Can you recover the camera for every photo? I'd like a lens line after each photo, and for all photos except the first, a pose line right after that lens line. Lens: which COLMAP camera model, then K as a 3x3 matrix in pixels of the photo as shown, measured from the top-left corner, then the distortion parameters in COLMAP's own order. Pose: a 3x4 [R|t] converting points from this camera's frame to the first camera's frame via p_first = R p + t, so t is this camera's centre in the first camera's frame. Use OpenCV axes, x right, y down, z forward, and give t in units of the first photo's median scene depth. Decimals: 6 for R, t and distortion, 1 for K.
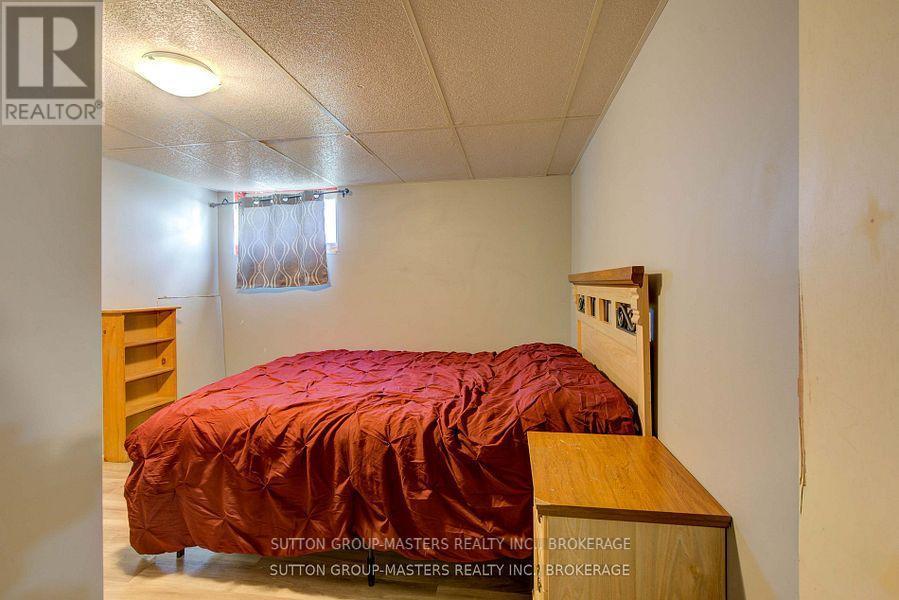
lens RADIAL K [[409.6, 0, 449.5], [0, 409.6, 300.0], [0, 0, 1]] dist [-0.001048, 0.000500]
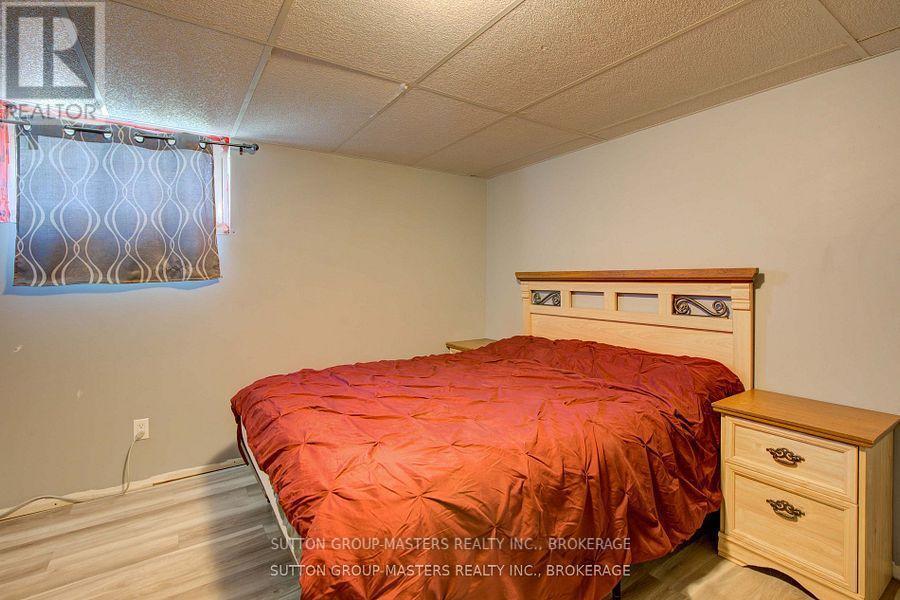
lens RADIAL K [[410.0, 0, 450.0], [0, 410.0, 300.0], [0, 0, 1]] dist [-0.001048, 0.000500]
pose [[0.748645, -0.025015, 0.662499, -0.463235], [0.021039, 0.999681, 0.013971, -0.005426], [-0.662637, 0.003479, 0.748932, 0.241575]]
